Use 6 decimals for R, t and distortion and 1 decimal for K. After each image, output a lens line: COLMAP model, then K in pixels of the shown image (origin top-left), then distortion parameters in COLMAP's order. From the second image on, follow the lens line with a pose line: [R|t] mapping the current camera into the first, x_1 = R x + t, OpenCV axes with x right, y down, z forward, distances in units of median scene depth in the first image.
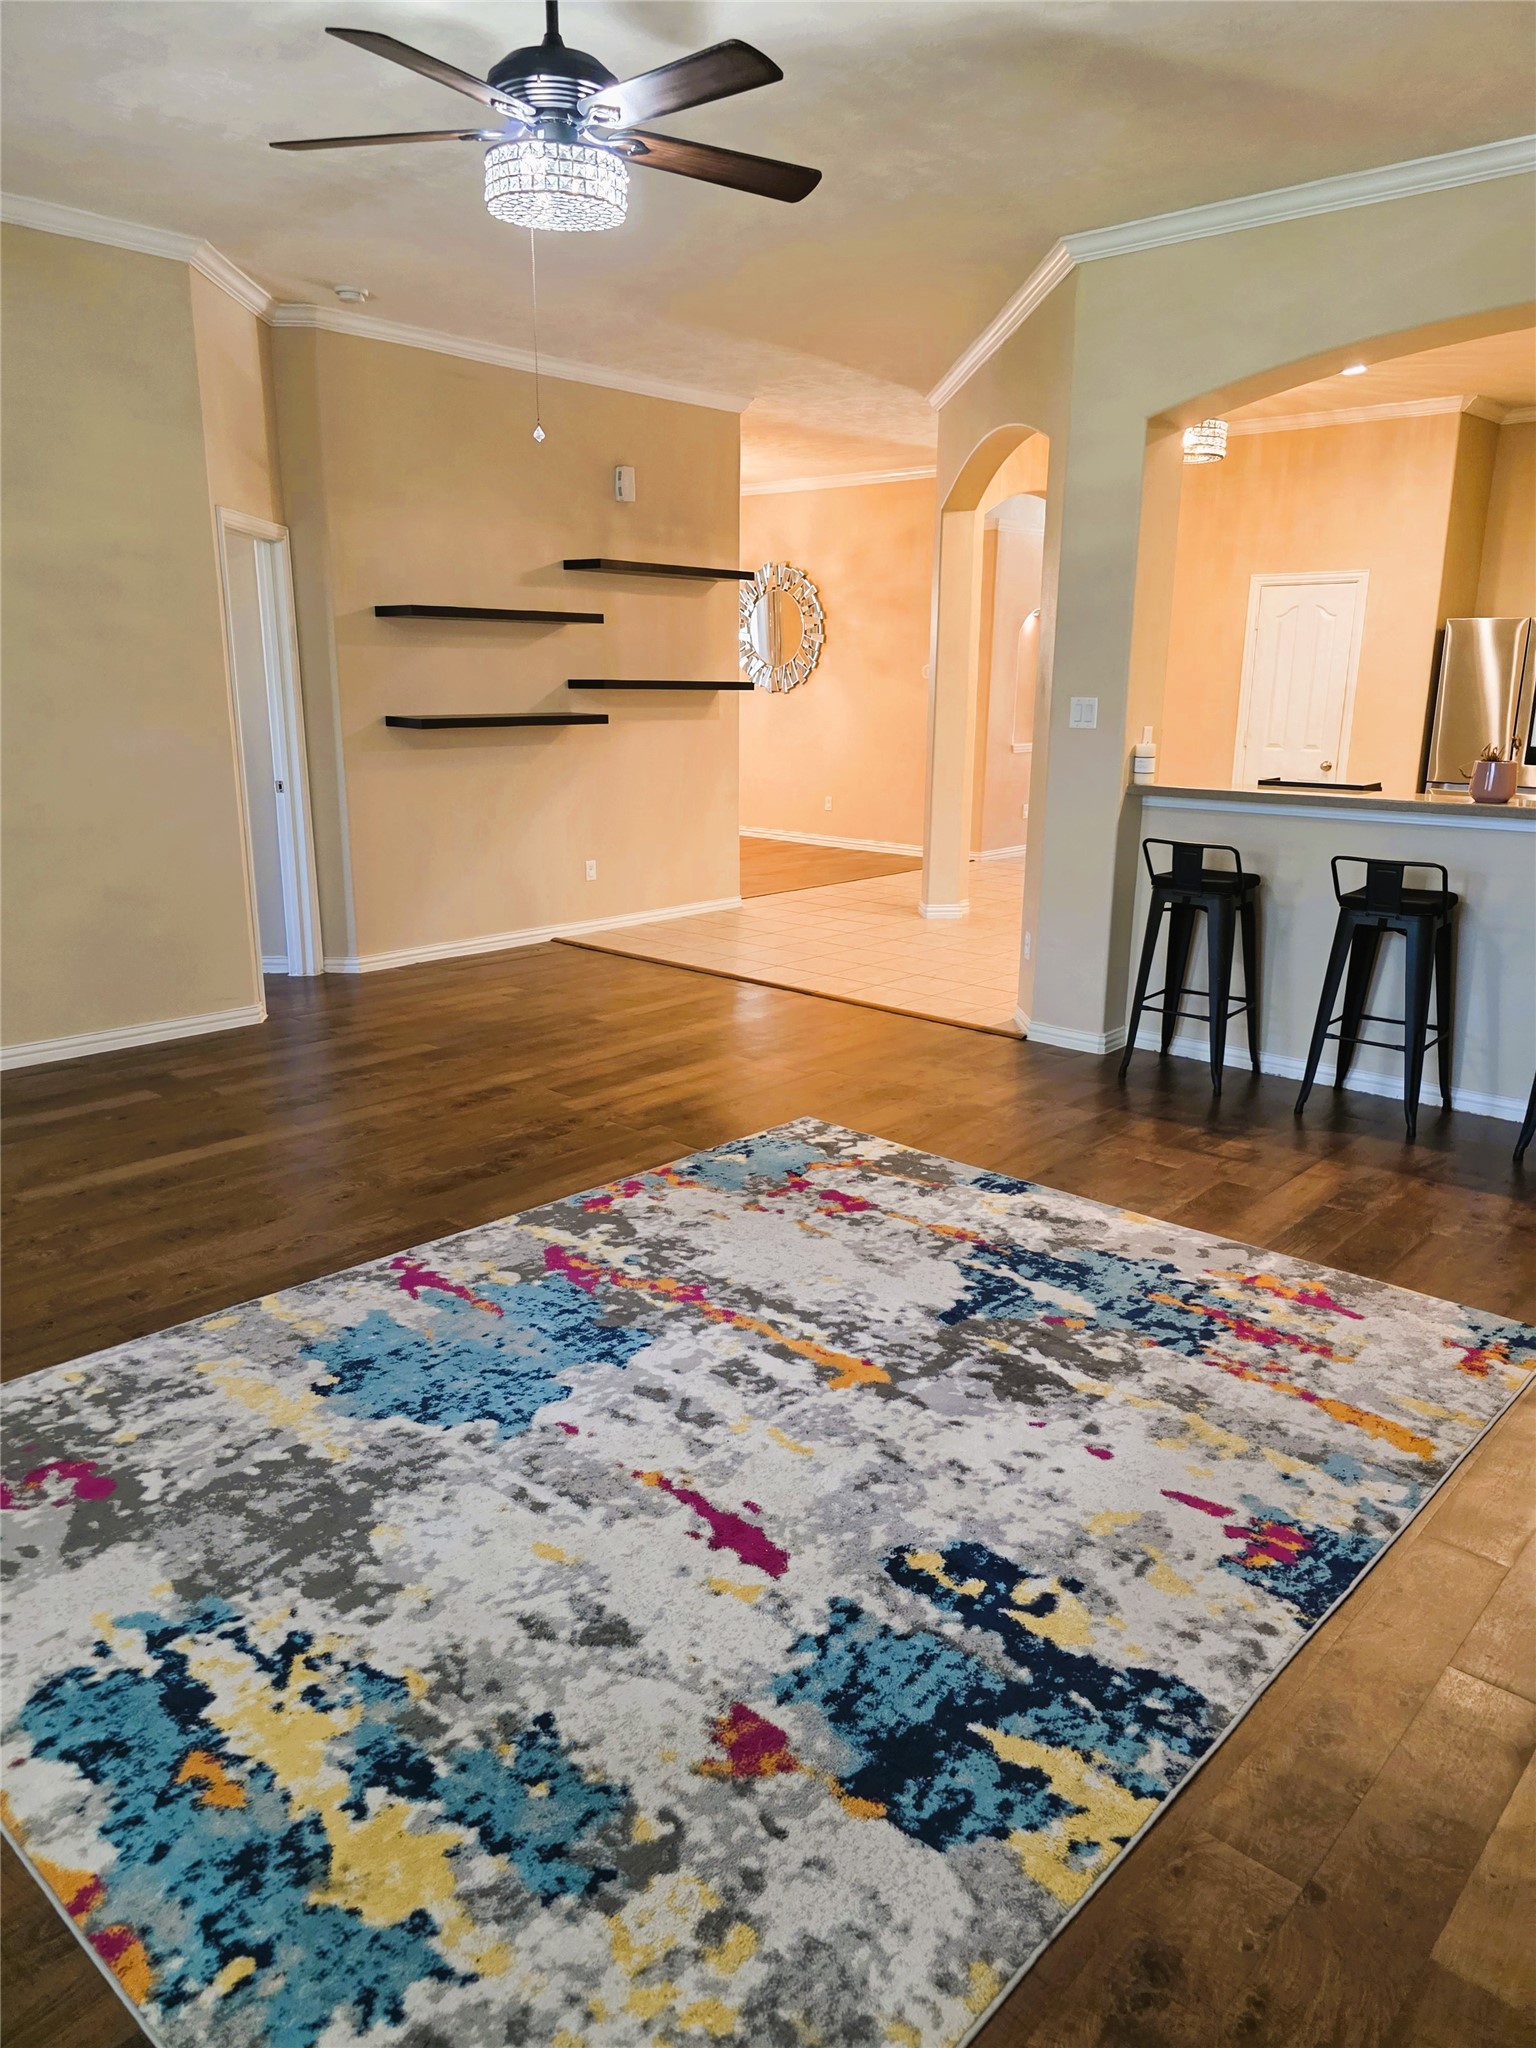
lens RADIAL K [[1382.2, 0, 822.3], [0, 1382.2, 1029.1], [0, 0, 1]] dist [0.082381, -0.120526]
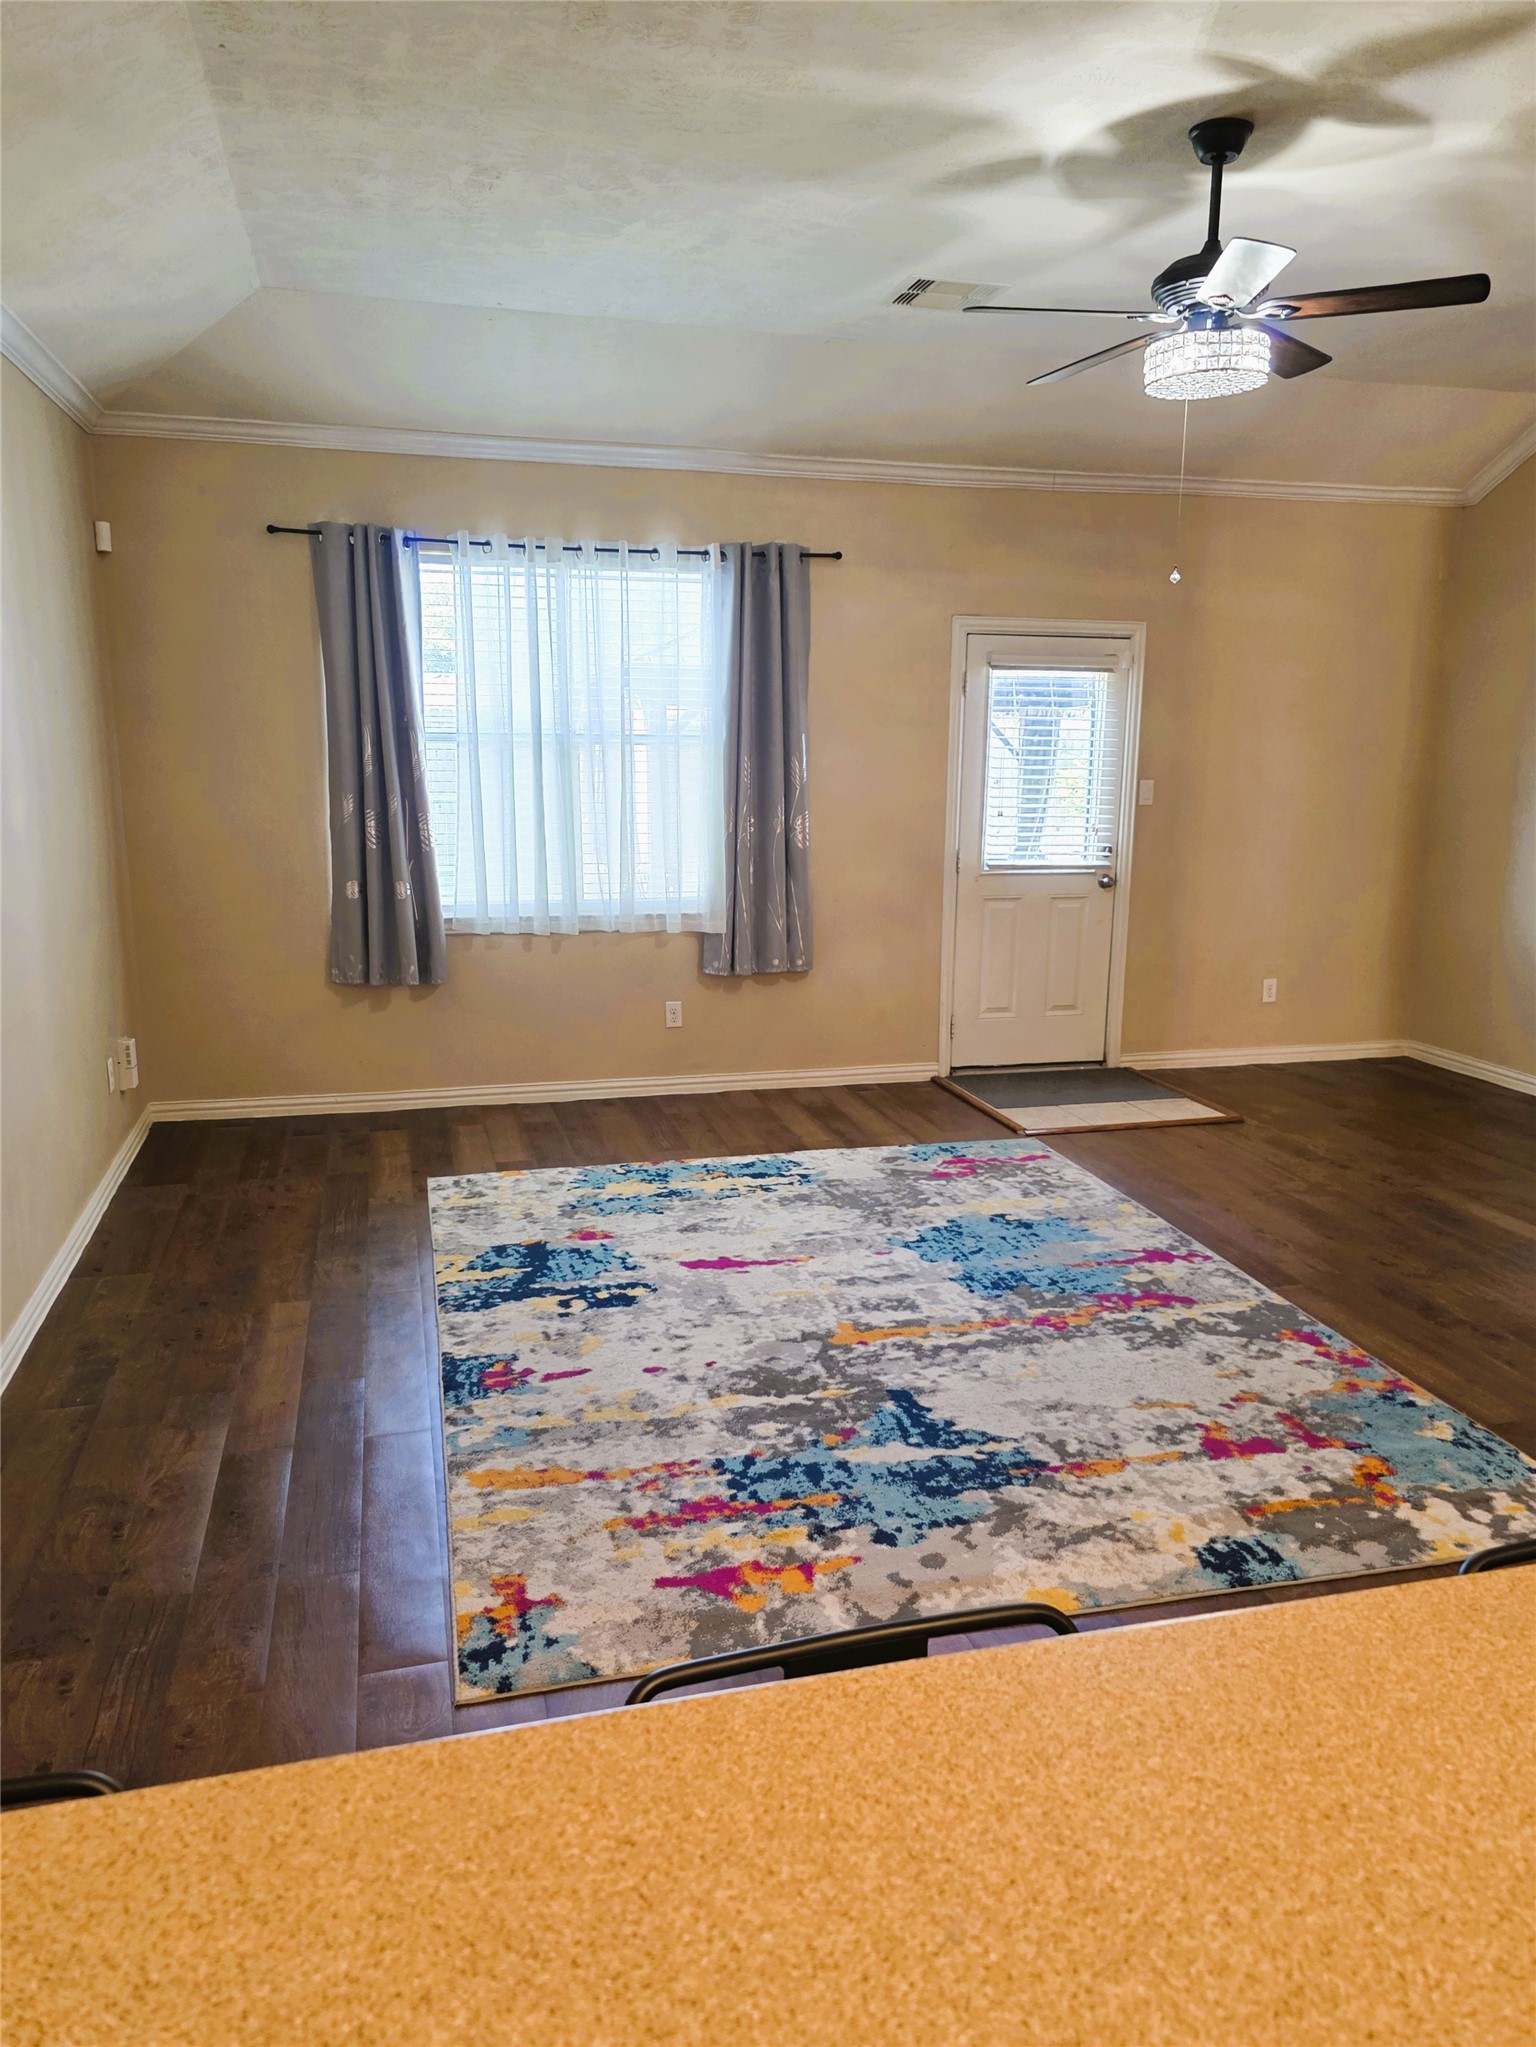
lens RADIAL K [[1448.3, 0, 768.0], [0, 1448.3, 1023.5], [0, 0, 1]] dist [0.069251, -0.052449]
pose [[-0.559597, 0.148315, -0.815386, 1.025070], [-0.224390, 0.919994, 0.321342, -0.384518], [0.797809, 0.362787, -0.481545, 1.394241]]
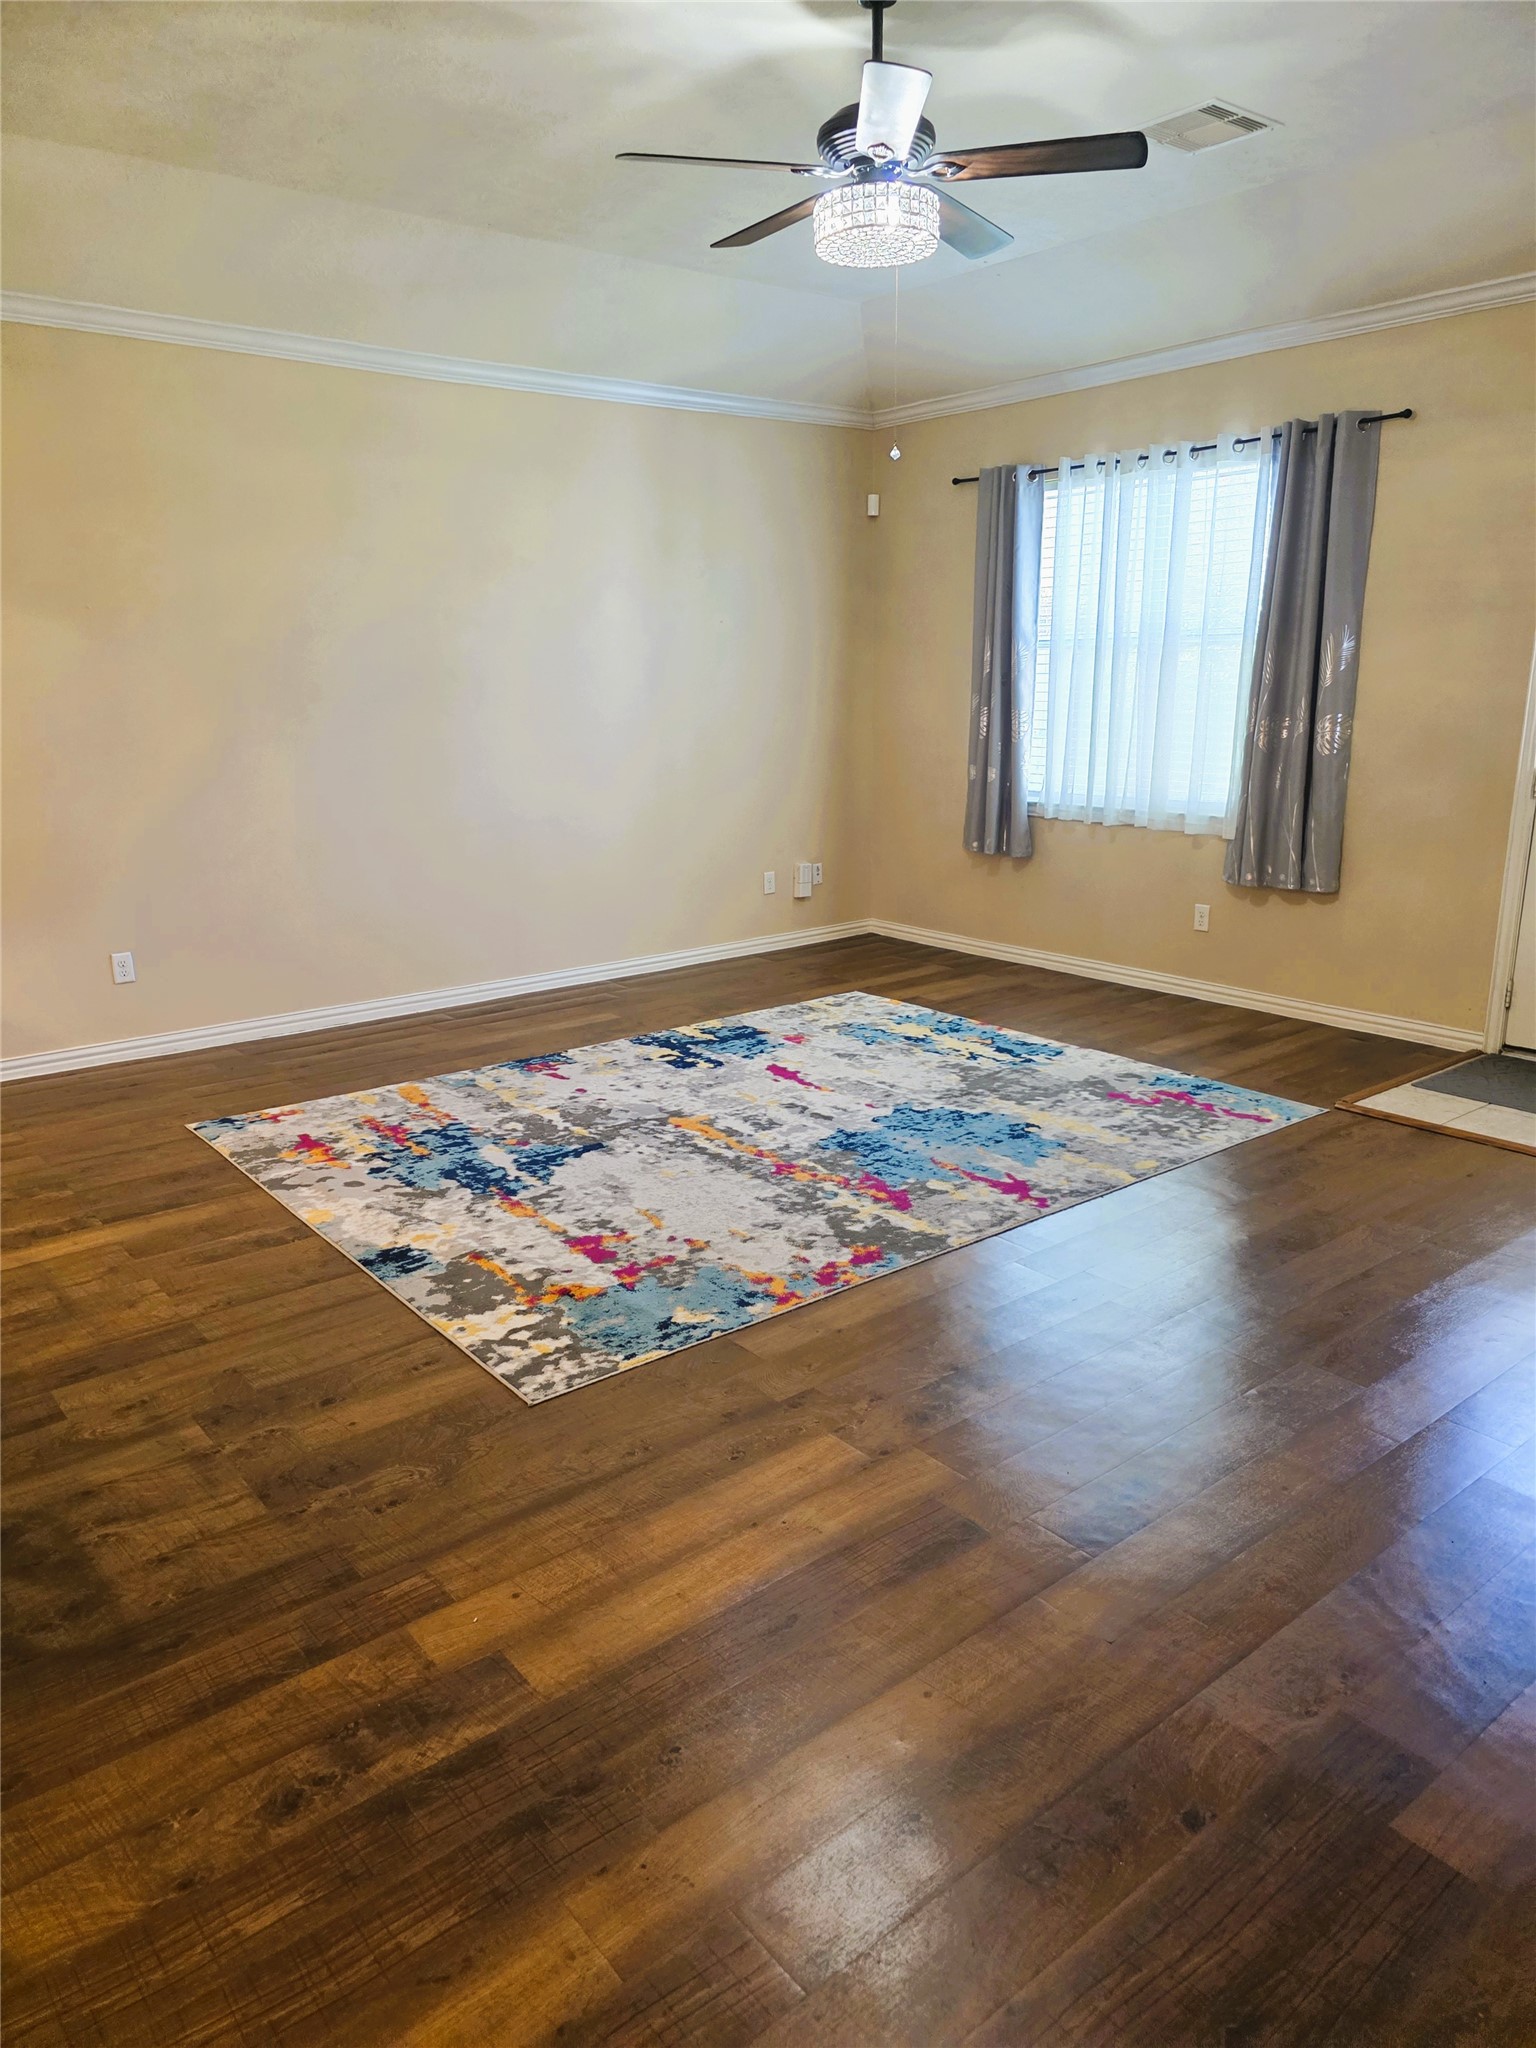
lens RADIAL K [[1382.2, 0, 822.3], [0, 1382.2, 1029.1], [0, 0, 1]] dist [0.082381, -0.120526]
pose [[-0.987962, -0.038401, 0.149857, -0.328728], [0.039702, 0.873318, 0.485530, -0.546715], [-0.149518, 0.485635, -0.861280, 2.135917]]
